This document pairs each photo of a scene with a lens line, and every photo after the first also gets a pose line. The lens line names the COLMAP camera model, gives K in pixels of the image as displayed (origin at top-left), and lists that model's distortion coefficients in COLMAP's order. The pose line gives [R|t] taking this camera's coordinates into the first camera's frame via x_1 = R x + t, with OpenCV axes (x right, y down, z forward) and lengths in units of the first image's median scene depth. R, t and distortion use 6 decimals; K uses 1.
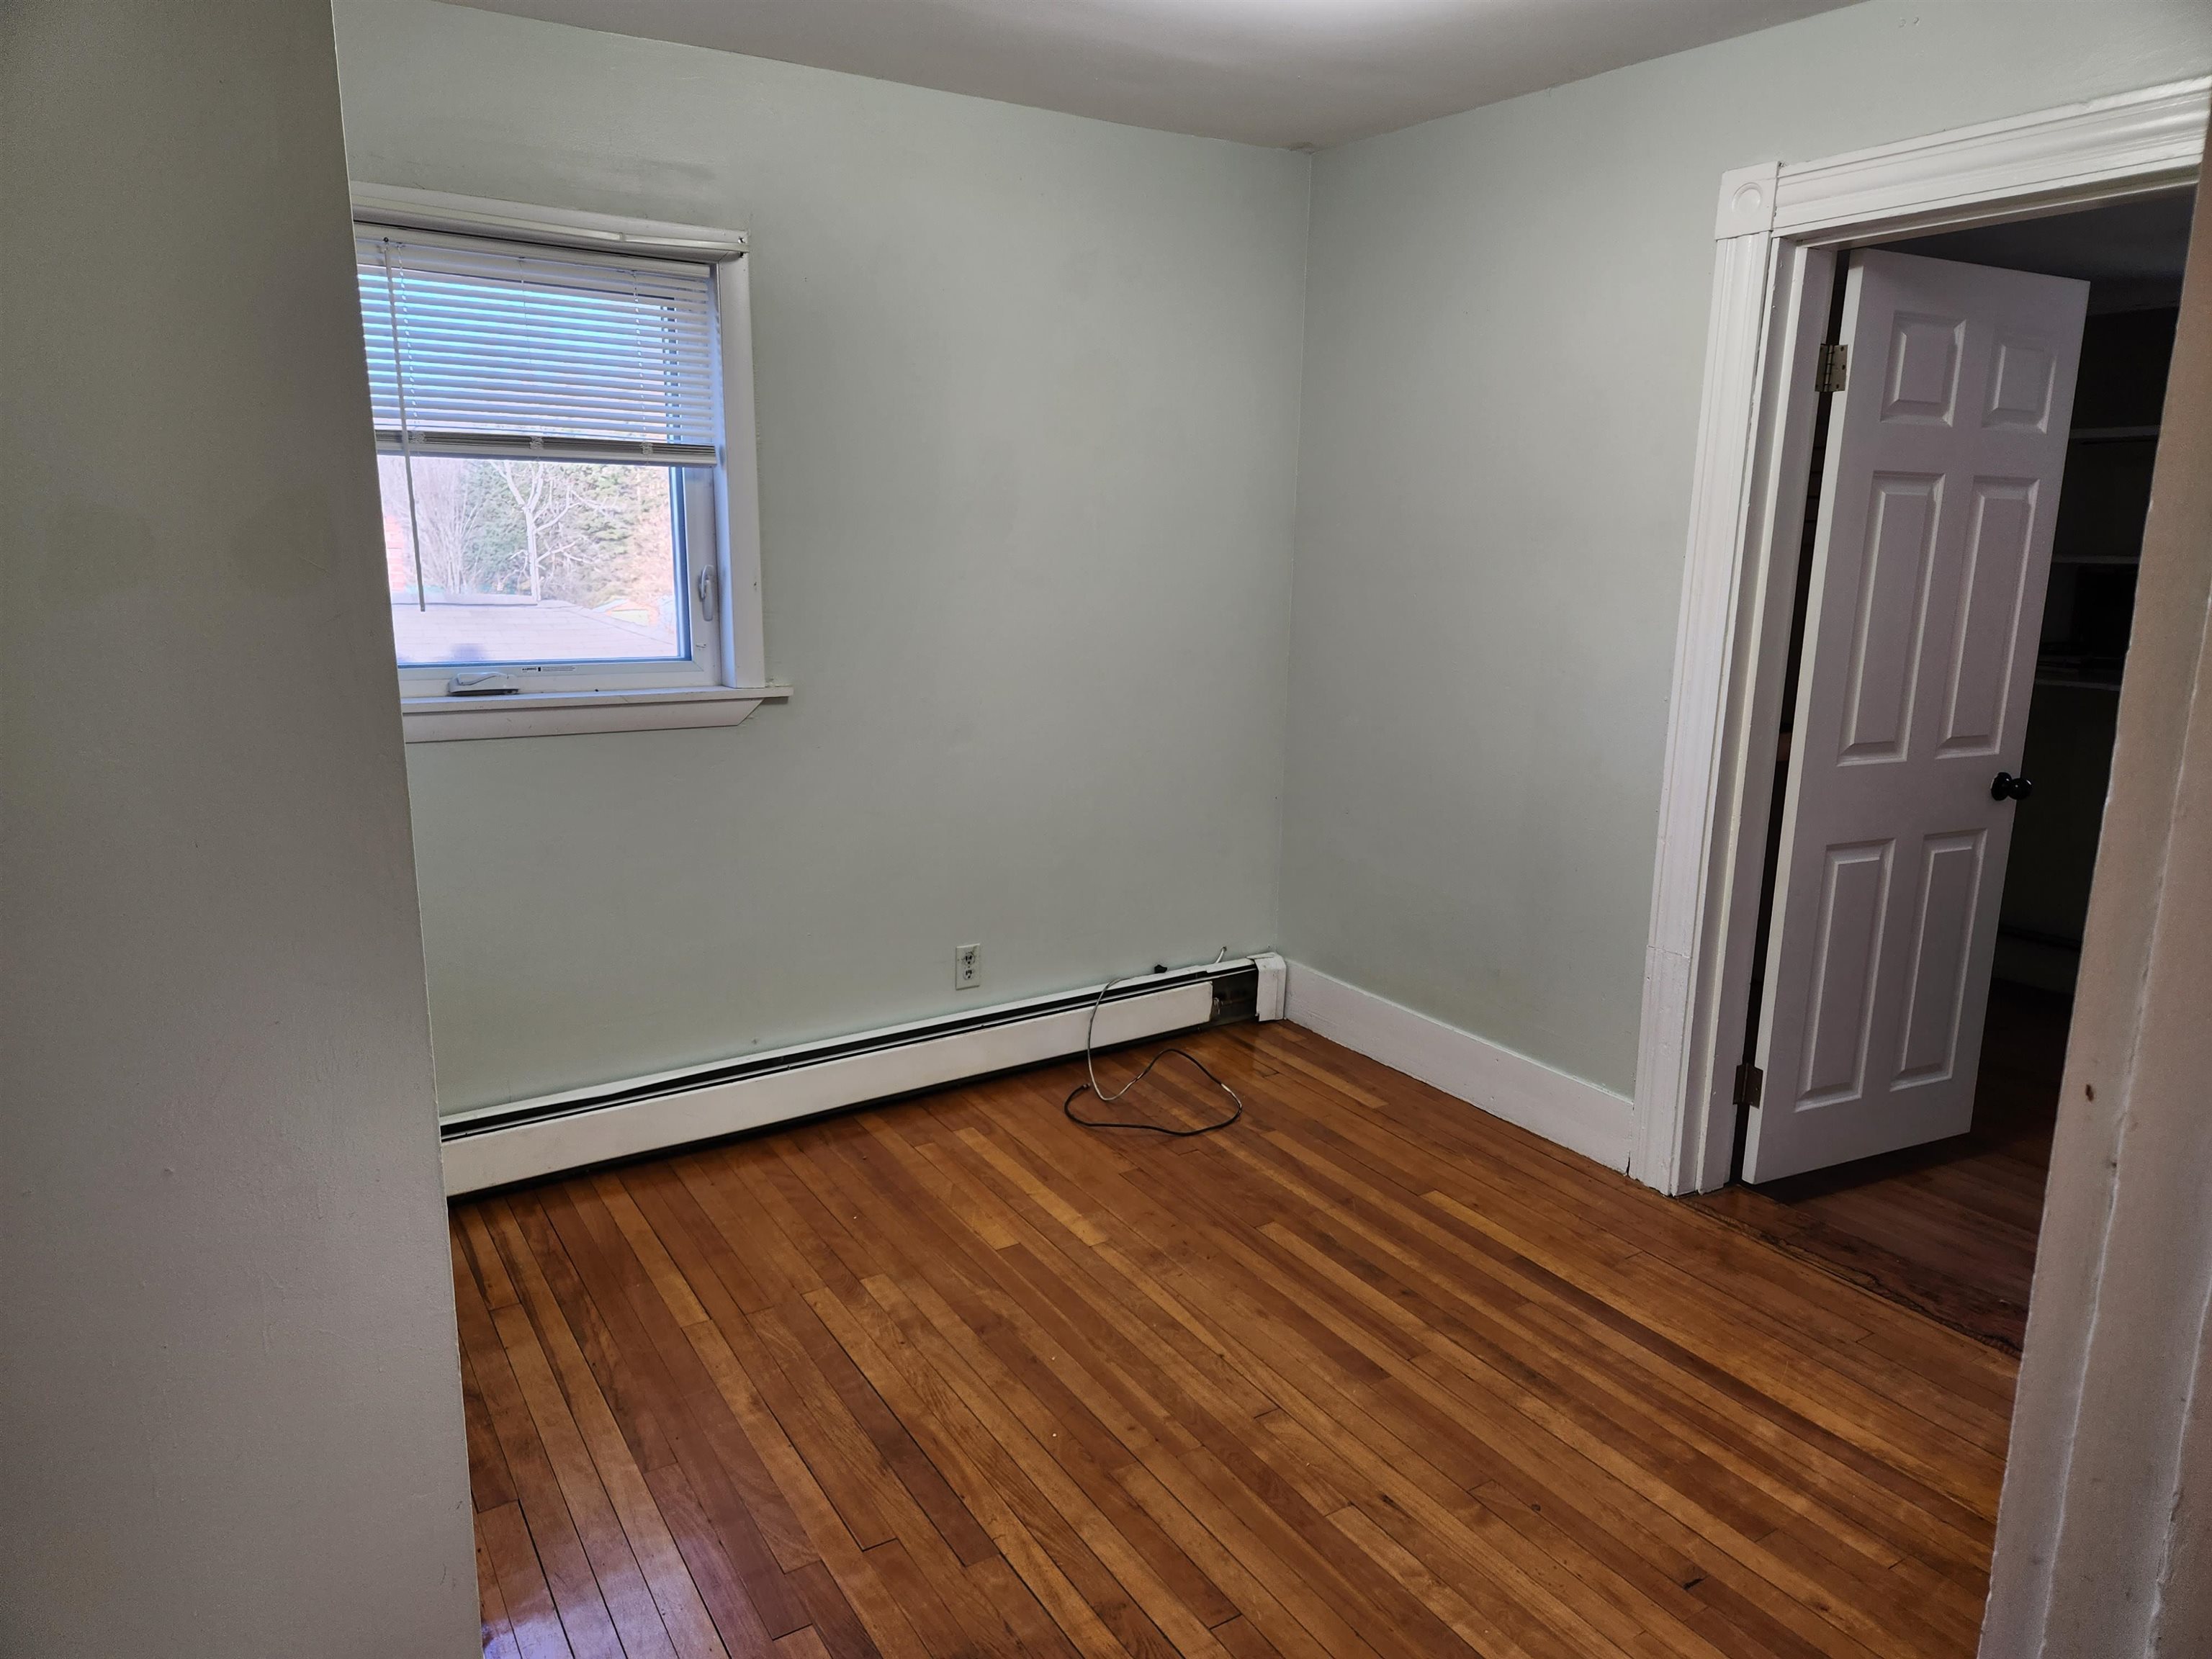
lens RADIAL K [[1460.2, 0, 1104.2], [0, 1460.2, 839.1], [0, 0, 1]] dist [0.099431, -0.080563]
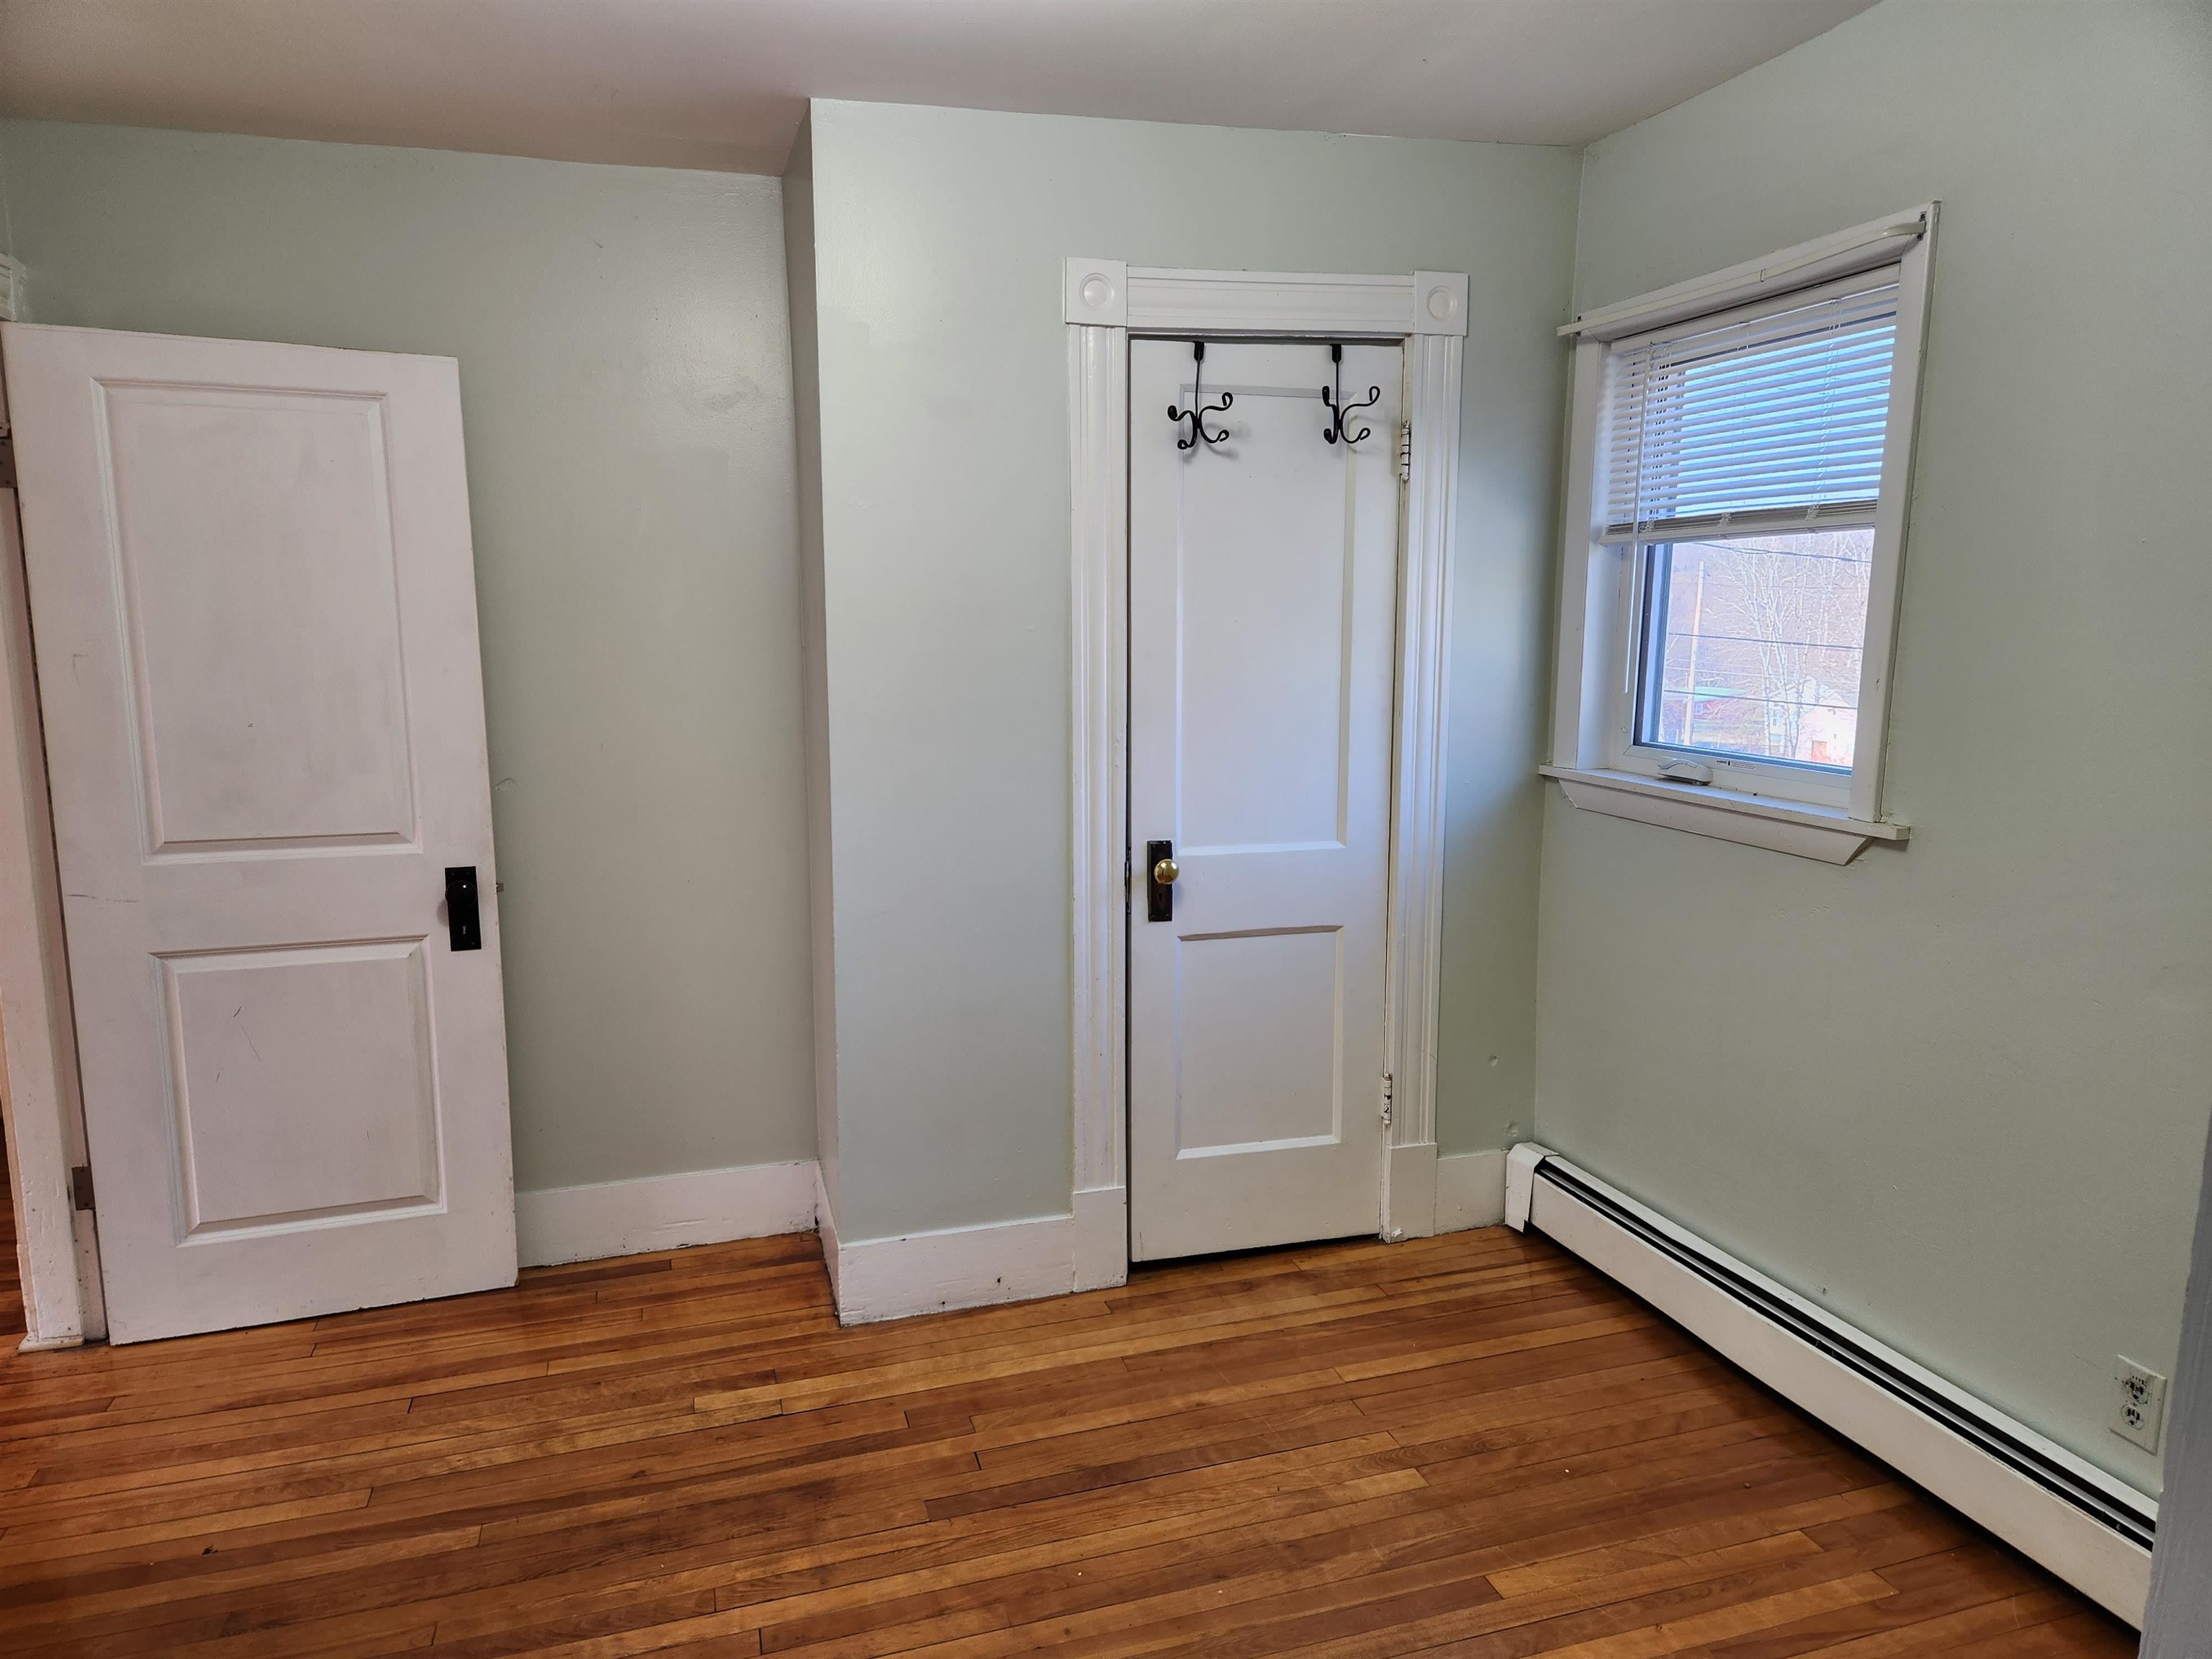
lens RADIAL K [[1460.2, 0, 1104.2], [0, 1460.2, 839.1], [0, 0, 1]] dist [0.099431, -0.080563]
pose [[-0.265666, 0.136351, -0.954374, 0.656268], [-0.202095, 0.960076, 0.193422, -0.183557], [0.942645, 0.244260, -0.227504, 0.931671]]
